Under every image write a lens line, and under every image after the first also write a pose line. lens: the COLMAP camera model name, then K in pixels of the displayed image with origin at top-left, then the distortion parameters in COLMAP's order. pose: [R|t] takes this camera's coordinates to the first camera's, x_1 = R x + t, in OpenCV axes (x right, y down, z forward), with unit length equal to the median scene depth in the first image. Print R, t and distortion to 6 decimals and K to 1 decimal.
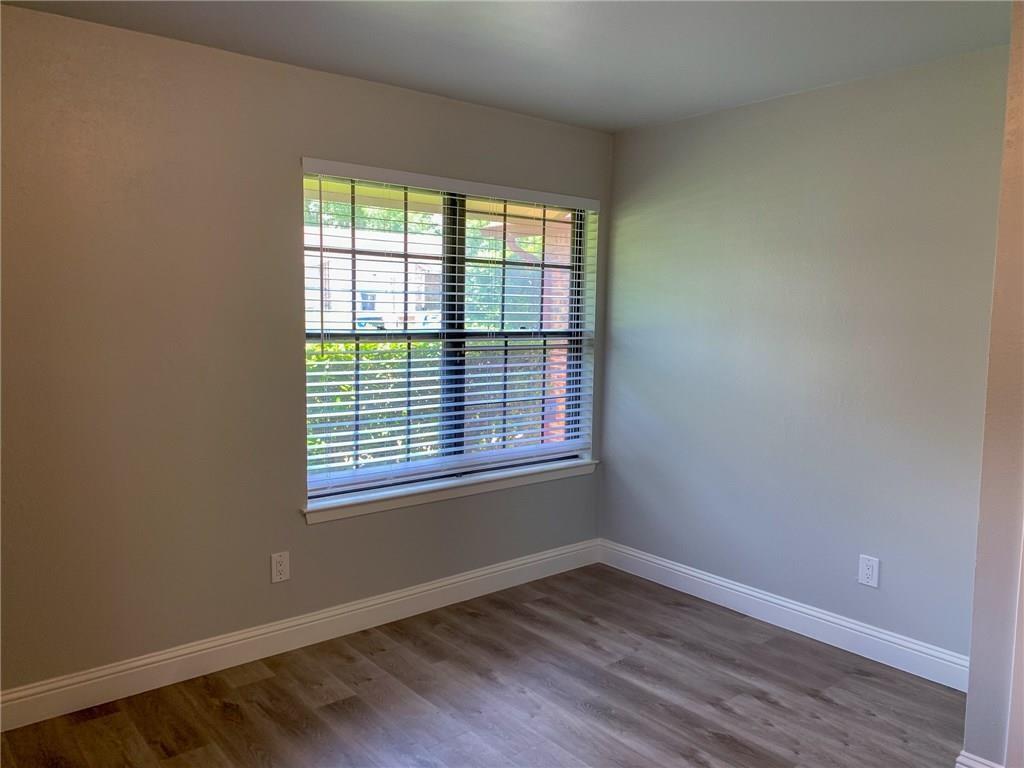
lens RADIAL K [[793.0, 0, 512.0], [0, 793.0, 384.0], [0, 0, 1]] dist [0.039021, 0.000296]
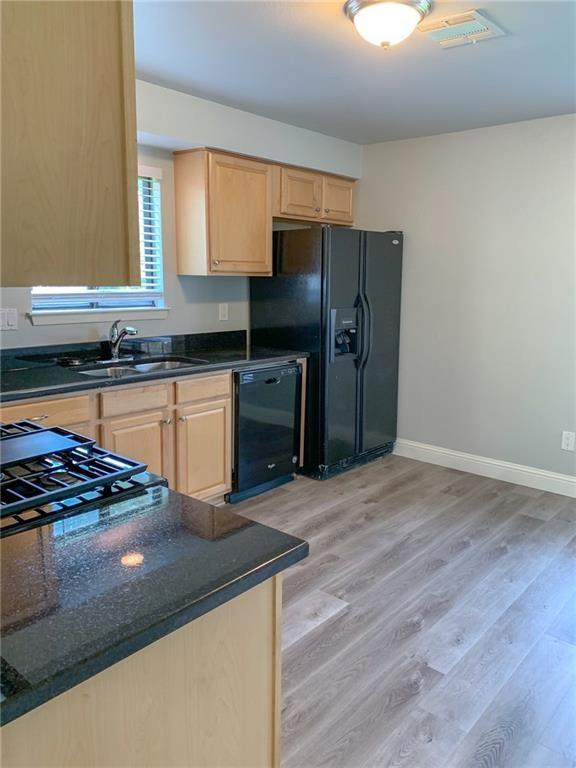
lens RADIAL K [[594.7, 0, 288.0], [0, 594.7, 384.0], [0, 0, 1]] dist [0.039021, 0.000296]
pose [[0.157094, 0.160818, -0.974402, 0.841449], [-0.102952, 0.983943, 0.145795, 0.006014], [0.982203, 0.077413, 0.171128, 0.284970]]
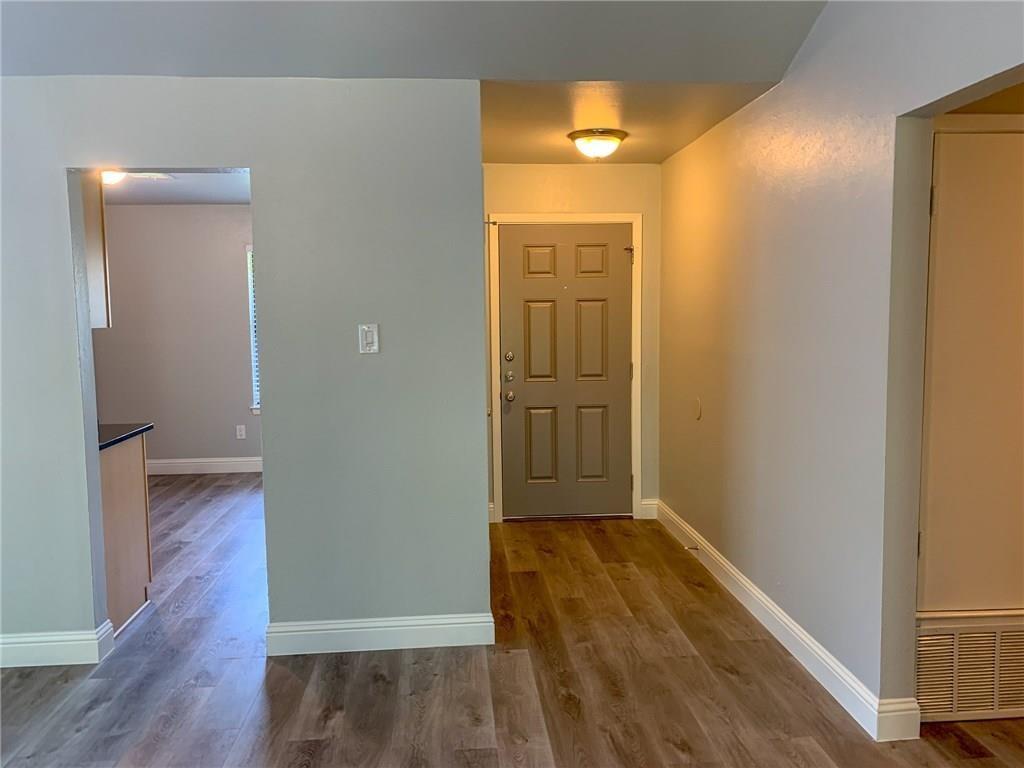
lens RADIAL K [[793.0, 0, 512.0], [0, 793.0, 384.0], [0, 0, 1]] dist [0.039021, 0.000296]
pose [[0.813894, 0.028442, -0.580316, 1.733052], [-0.030281, 0.999520, 0.006518, 0.071742], [0.580223, 0.012268, 0.814365, -0.361331]]
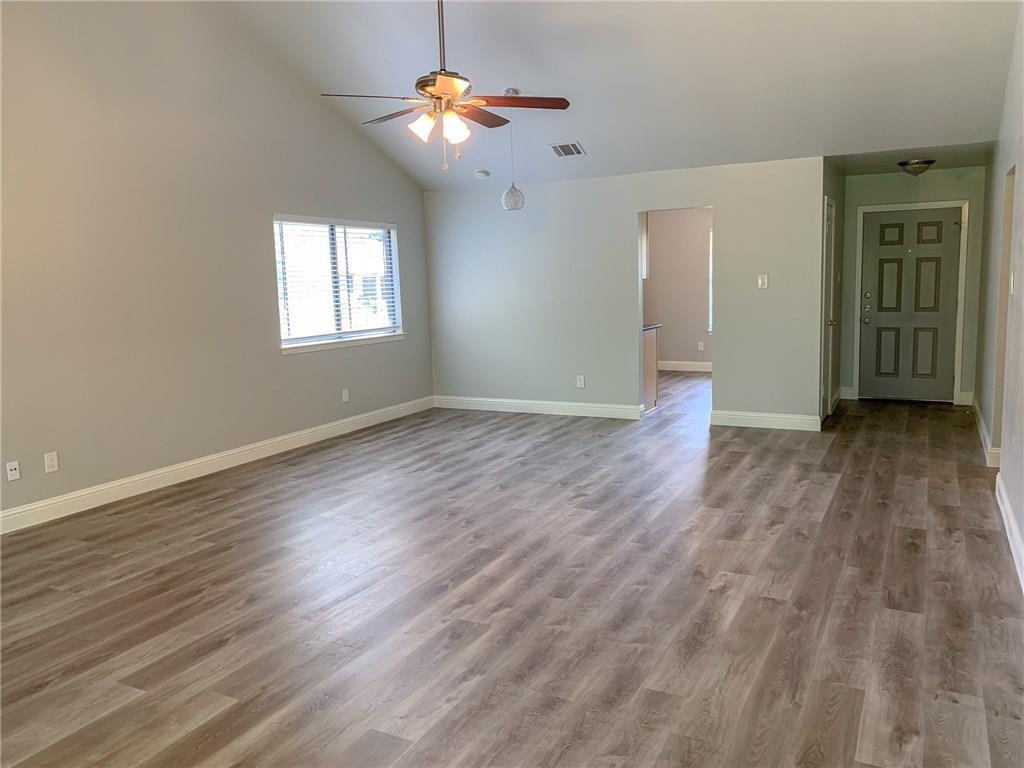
lens RADIAL K [[793.0, 0, 512.0], [0, 793.0, 384.0], [0, 0, 1]] dist [0.039021, 0.000296]
pose [[0.380829, 0.100451, -0.919173, 2.862223], [-0.056820, 0.994745, 0.085168, 0.163742], [0.922898, 0.019793, 0.384535, -1.178386]]
